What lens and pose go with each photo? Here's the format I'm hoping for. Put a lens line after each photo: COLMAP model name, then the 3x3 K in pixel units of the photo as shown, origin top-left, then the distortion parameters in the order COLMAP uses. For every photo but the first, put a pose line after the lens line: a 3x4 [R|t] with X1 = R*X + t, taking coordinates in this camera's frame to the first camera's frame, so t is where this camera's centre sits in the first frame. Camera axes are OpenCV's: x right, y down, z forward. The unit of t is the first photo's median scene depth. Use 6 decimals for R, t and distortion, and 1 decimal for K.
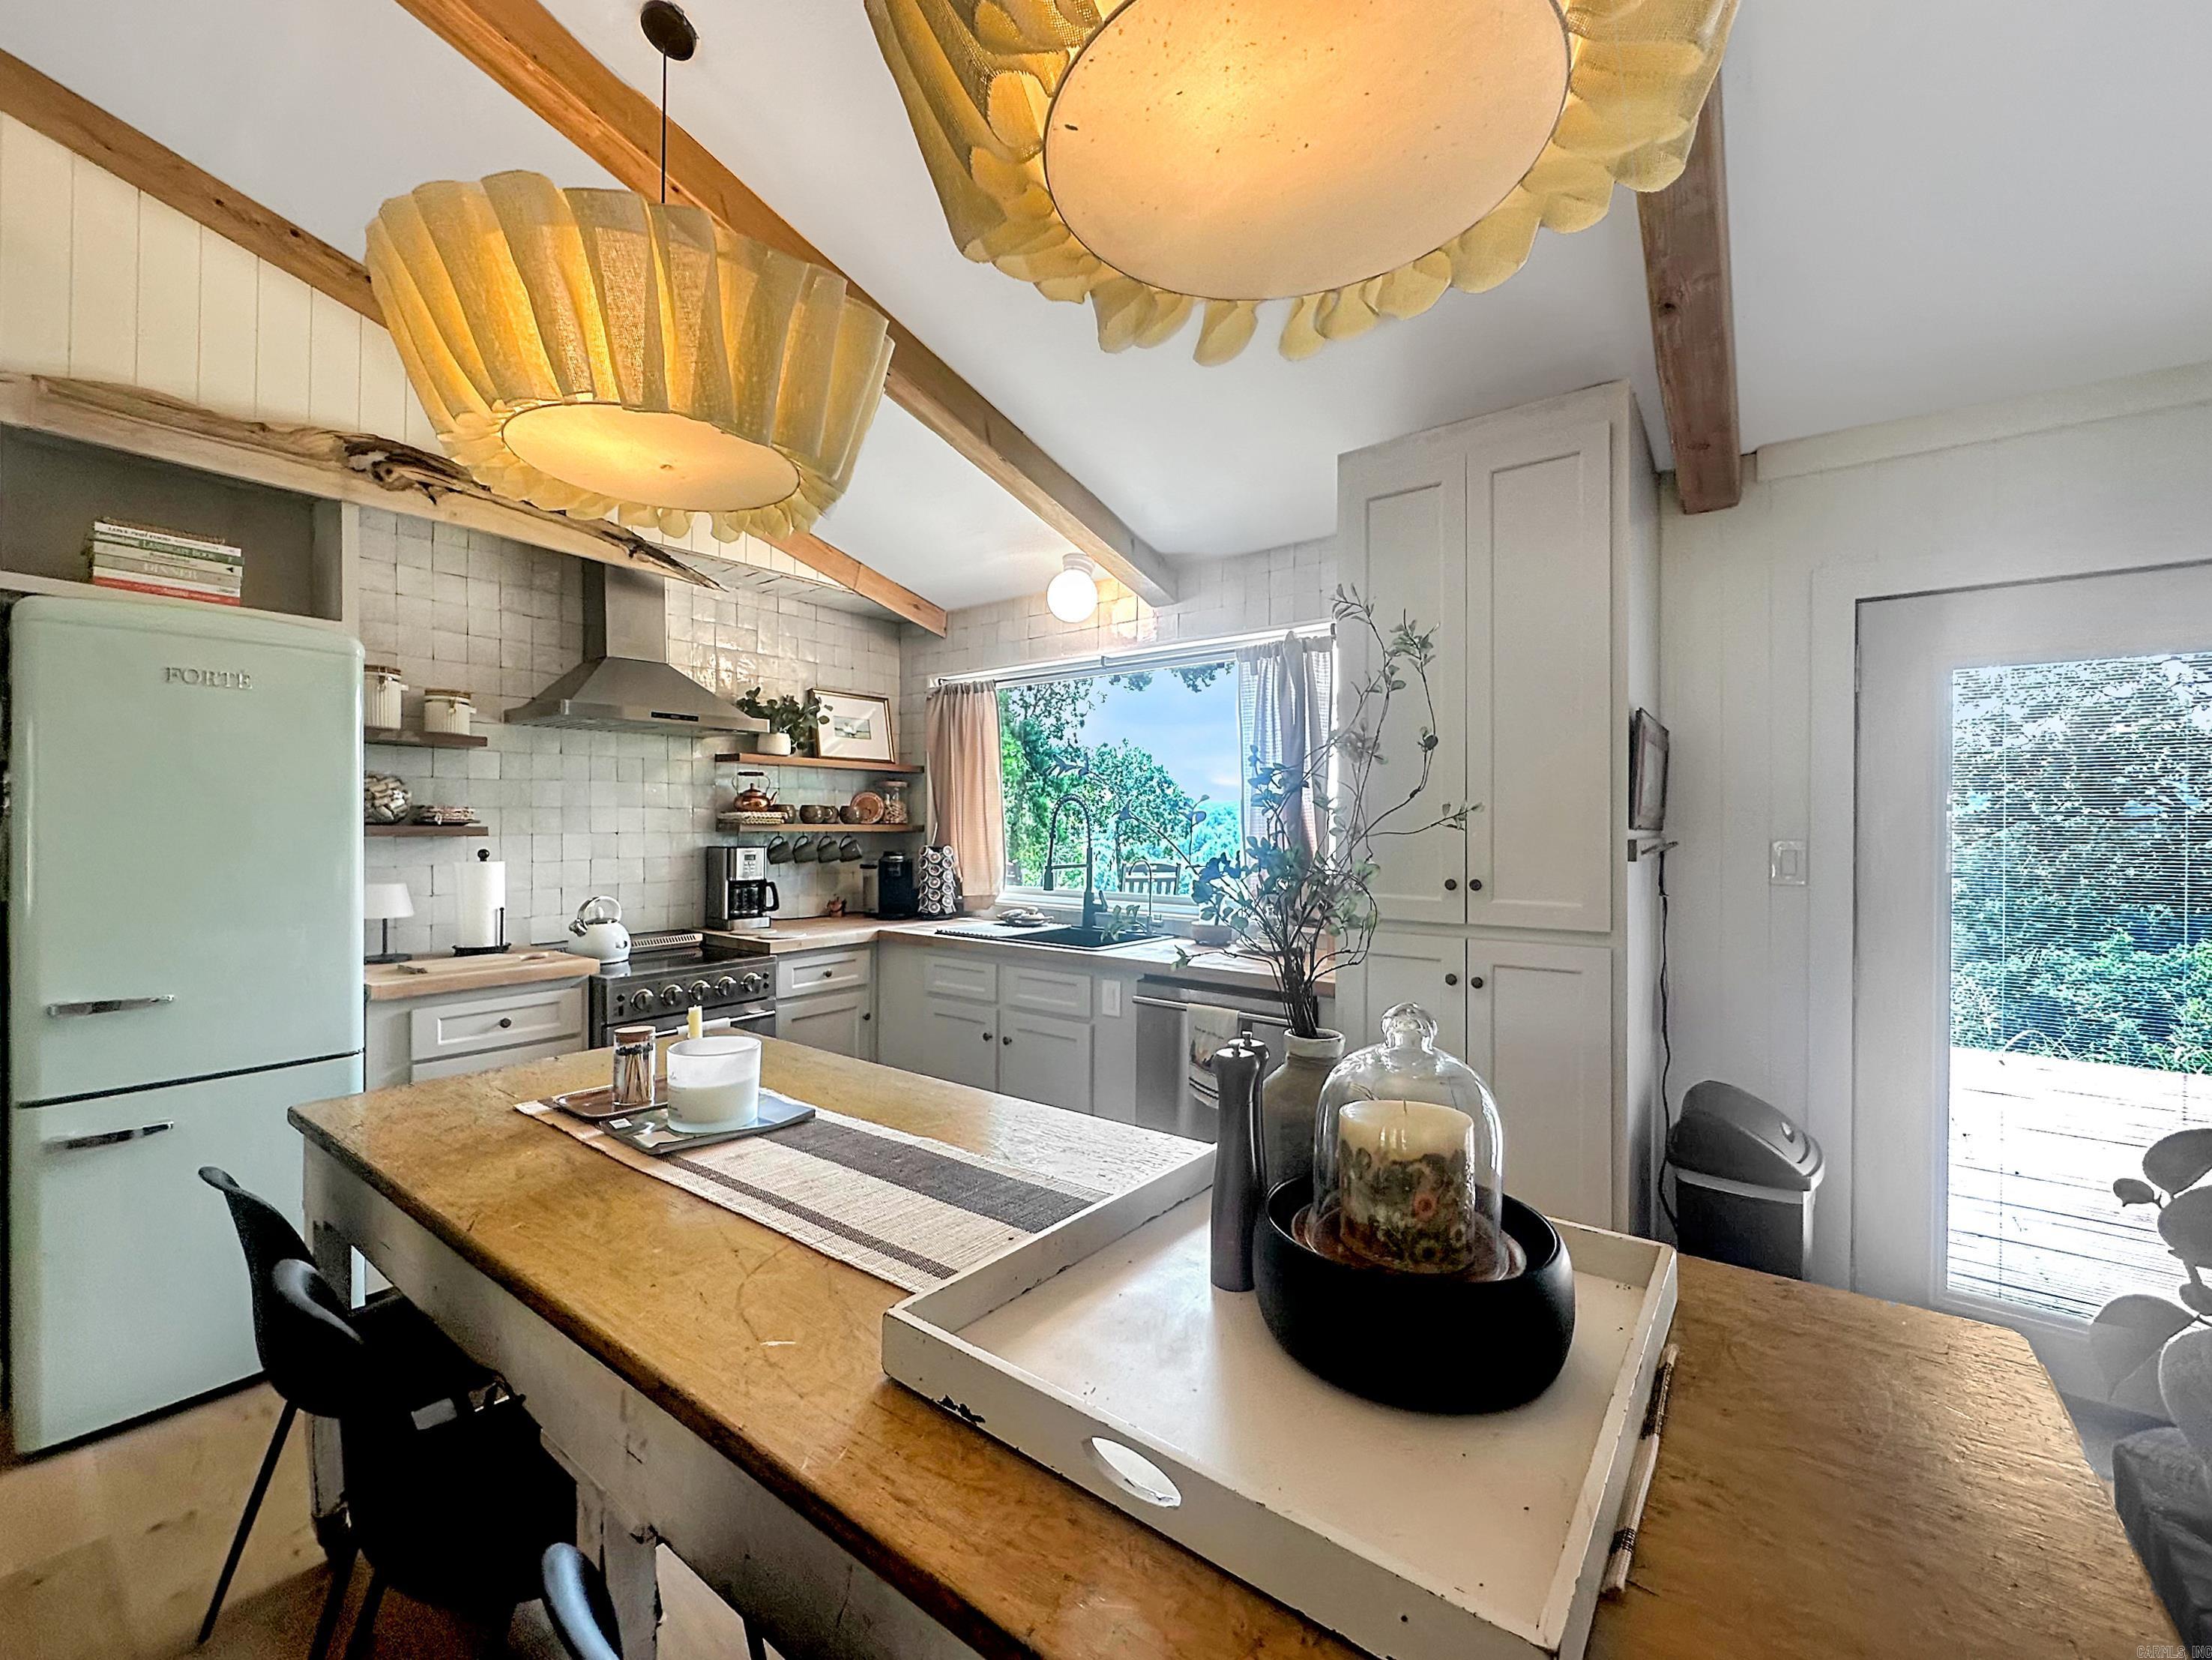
lens RADIAL K [[886.0, 0, 1106.0], [0, 886.0, 830.0], [0, 0, 1]] dist [-0.004282, -0.000150]
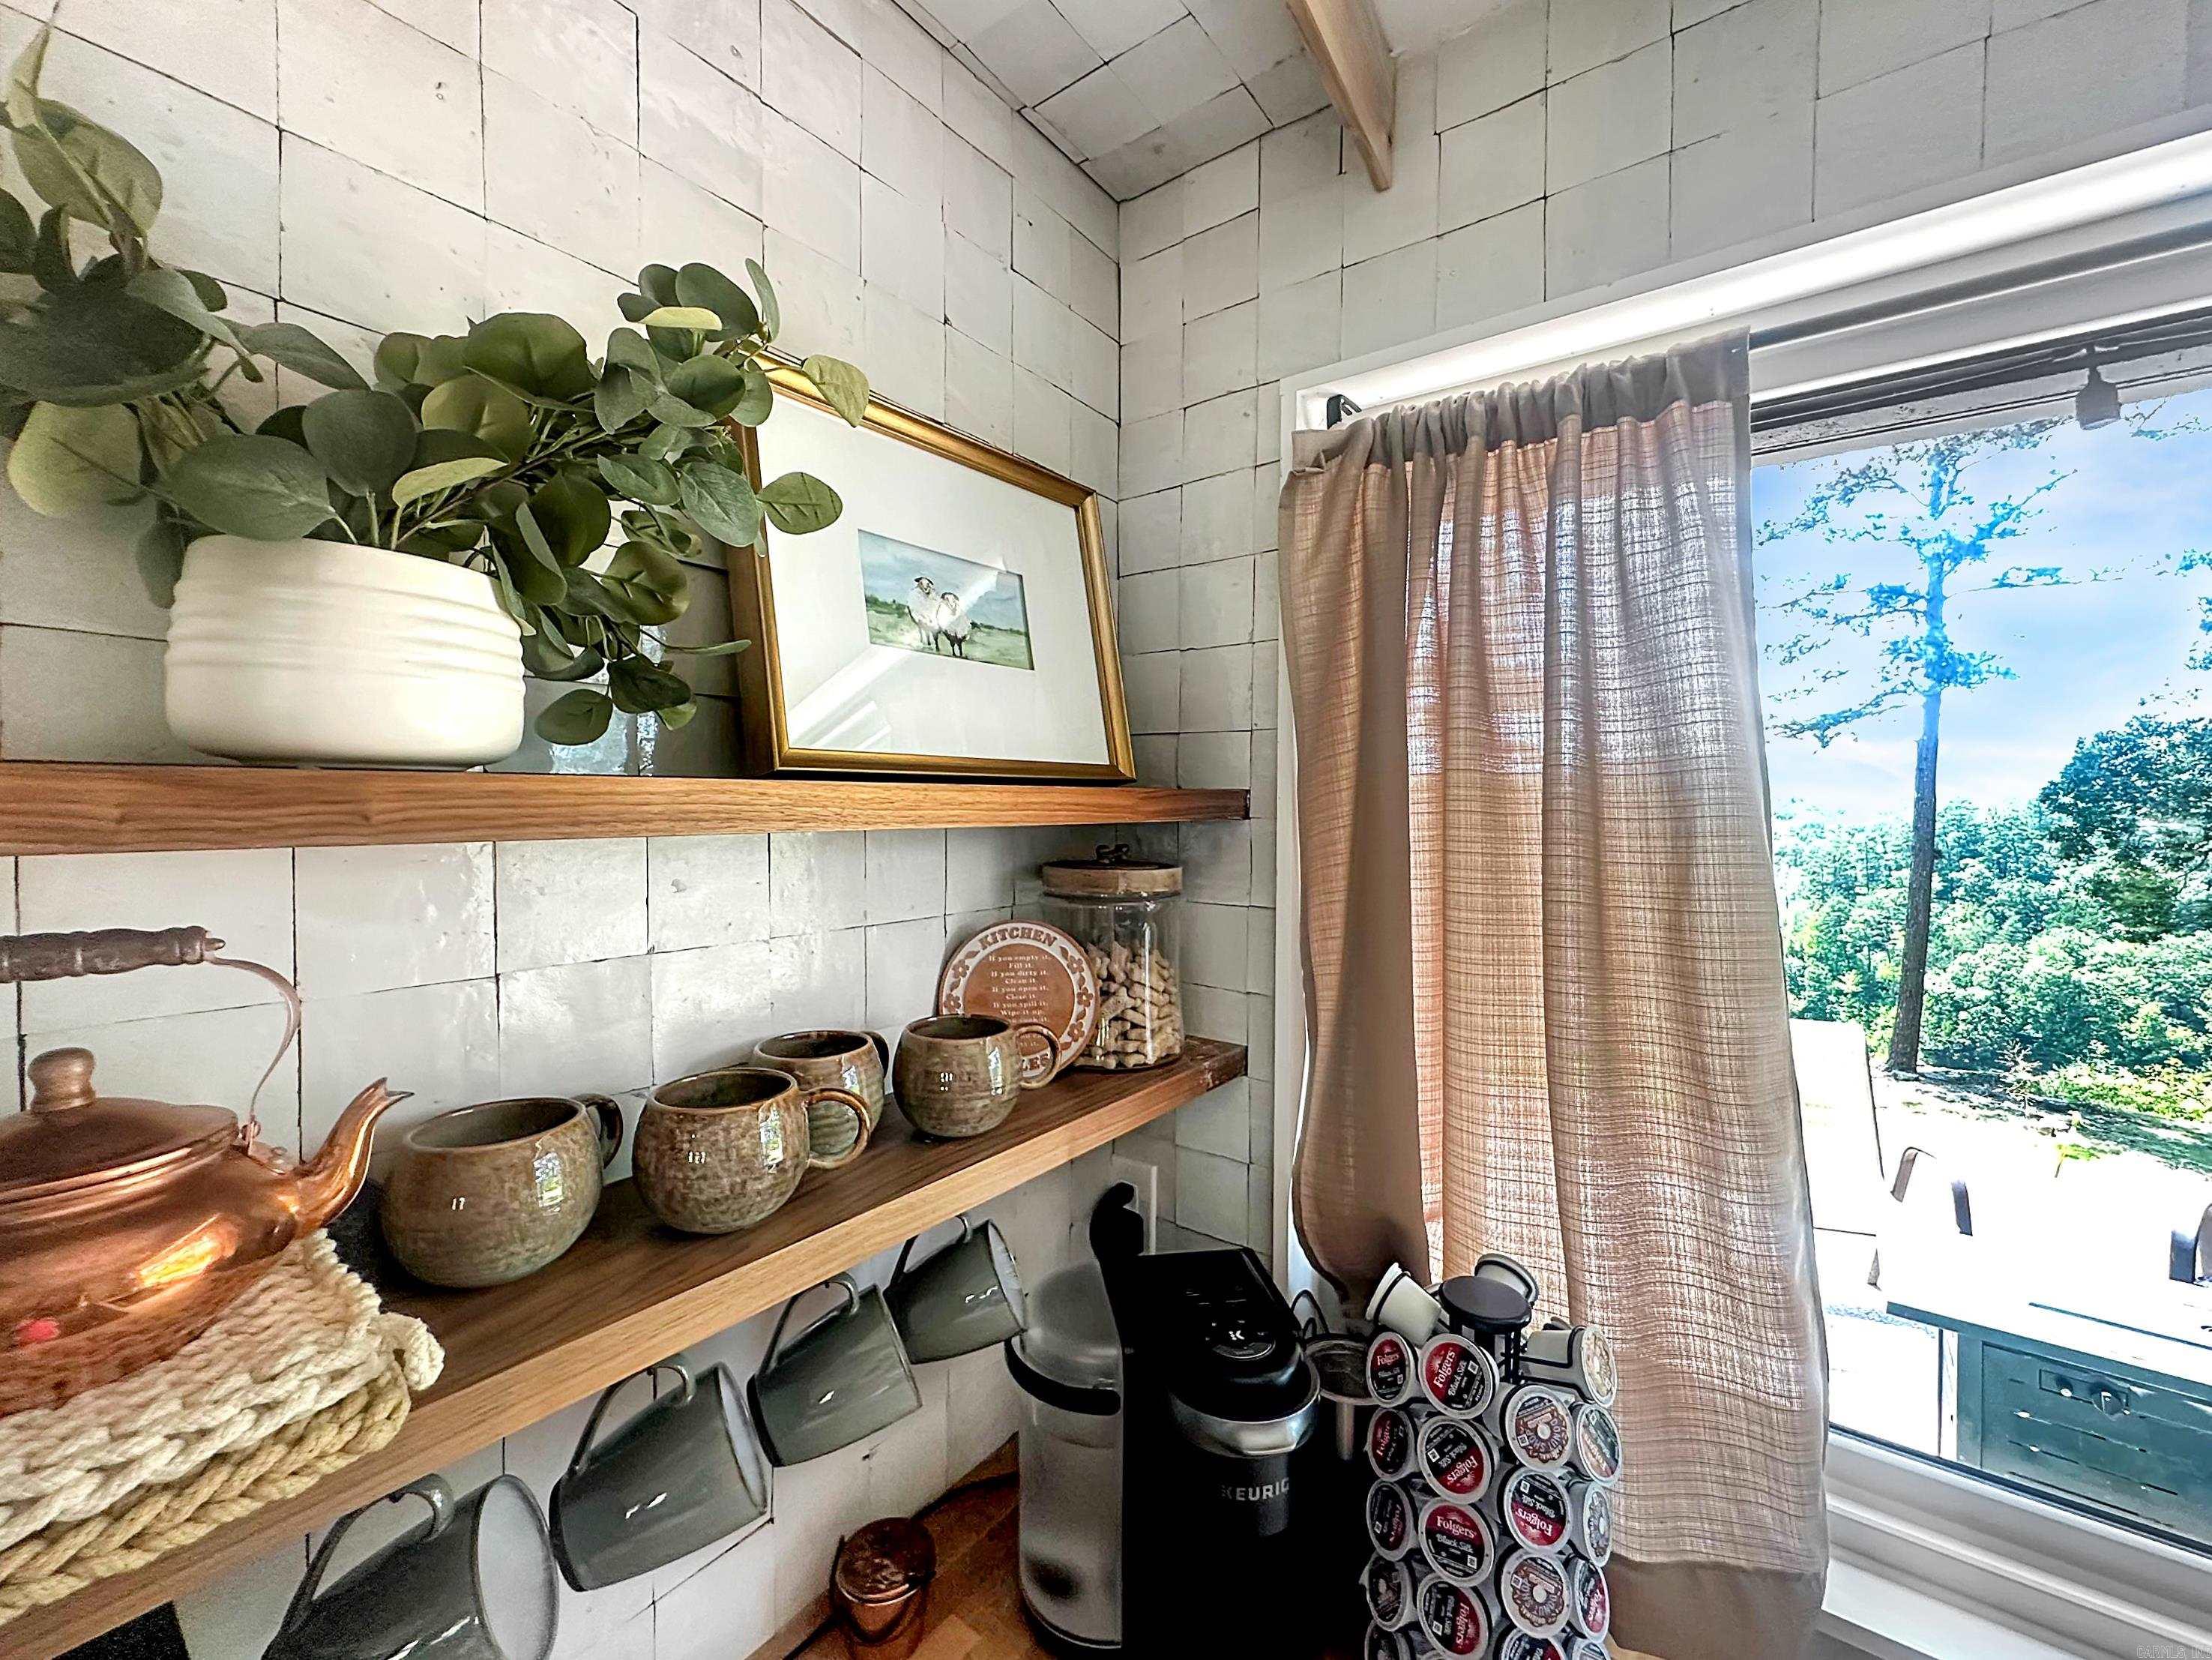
lens RADIAL K [[903.5, 0, 1116.6], [0, 903.5, 826.5], [0, 0, 1]] dist [-0.001387, -0.000366]
pose [[0.999925, 0.001569, 0.012112, -0.294112], [-0.001830, 0.999766, 0.021542, -0.082809], [-0.012075, -0.021562, 0.999695, 0.933107]]
